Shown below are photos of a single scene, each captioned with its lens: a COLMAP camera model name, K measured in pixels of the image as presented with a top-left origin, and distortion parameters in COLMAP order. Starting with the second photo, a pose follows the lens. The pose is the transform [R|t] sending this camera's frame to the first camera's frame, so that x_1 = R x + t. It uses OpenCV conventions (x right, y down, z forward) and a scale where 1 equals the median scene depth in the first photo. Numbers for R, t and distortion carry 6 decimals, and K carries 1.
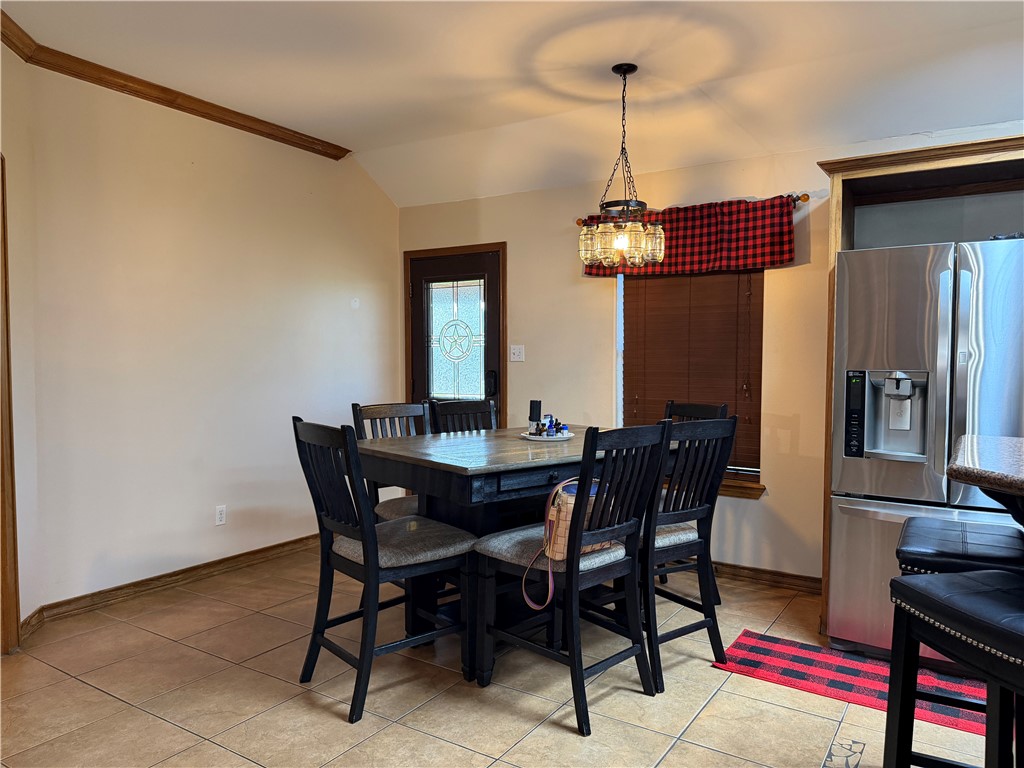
lens RADIAL K [[721.1, 0, 507.8], [0, 721.1, 394.1], [0, 0, 1]] dist [0.009452, -0.002260]
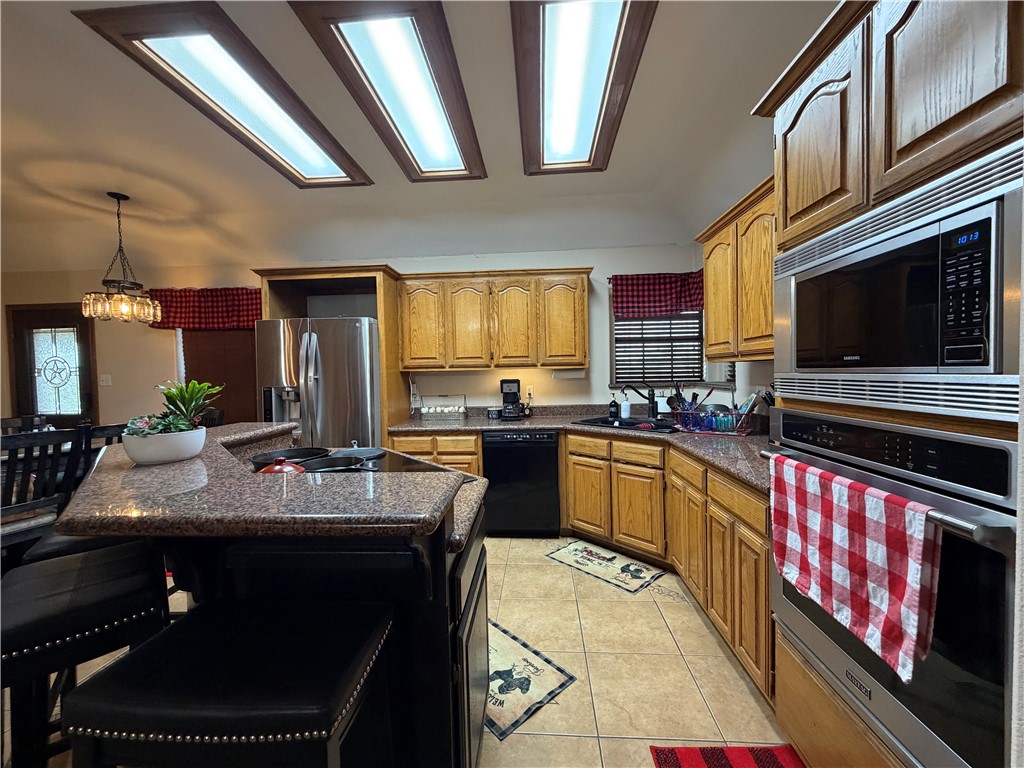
lens RADIAL K [[408.4, 0, 512.0], [0, 408.4, 384.0], [0, 0, 1]] dist [0.000124, -0.000237]
pose [[0.872755, -0.030090, 0.487230, 0.448640], [0.045228, 0.998790, -0.019332, 0.005647], [-0.486058, 0.038908, 0.873060, -0.151865]]
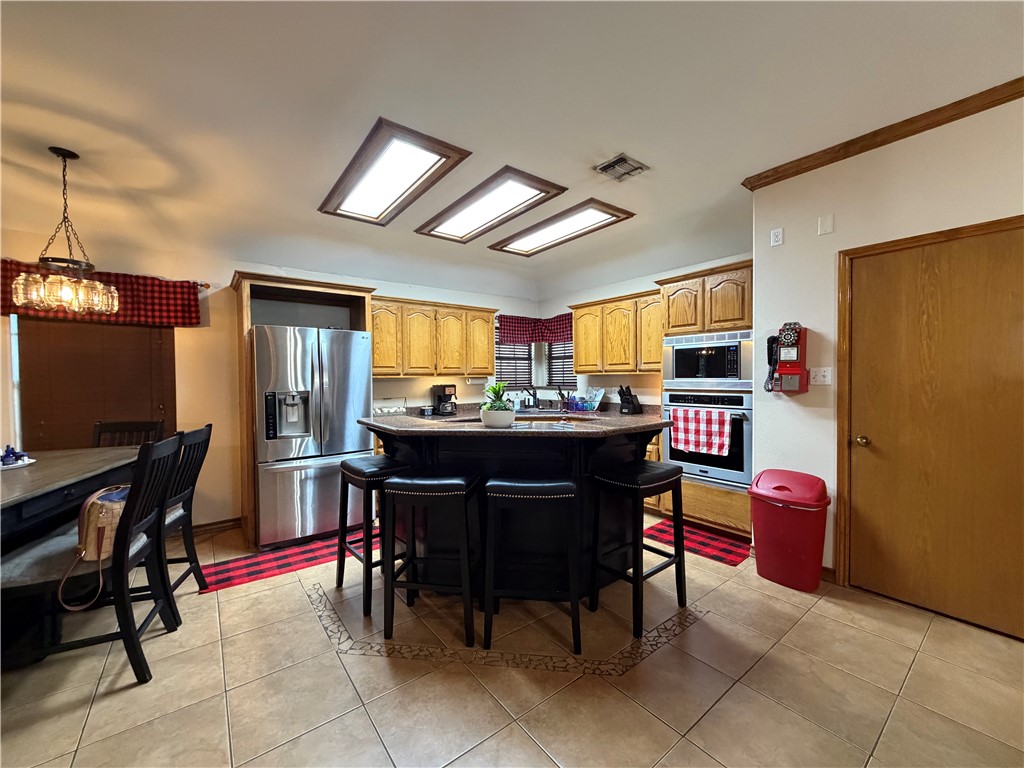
lens RADIAL K [[408.4, 0, 512.0], [0, 408.4, 384.0], [0, 0, 1]] dist [0.000124, -0.000237]
pose [[0.328783, -0.019383, 0.944207, -0.244675], [0.061189, 0.998126, -0.000817, -0.012579], [-0.942421, 0.058044, 0.329353, 0.078258]]
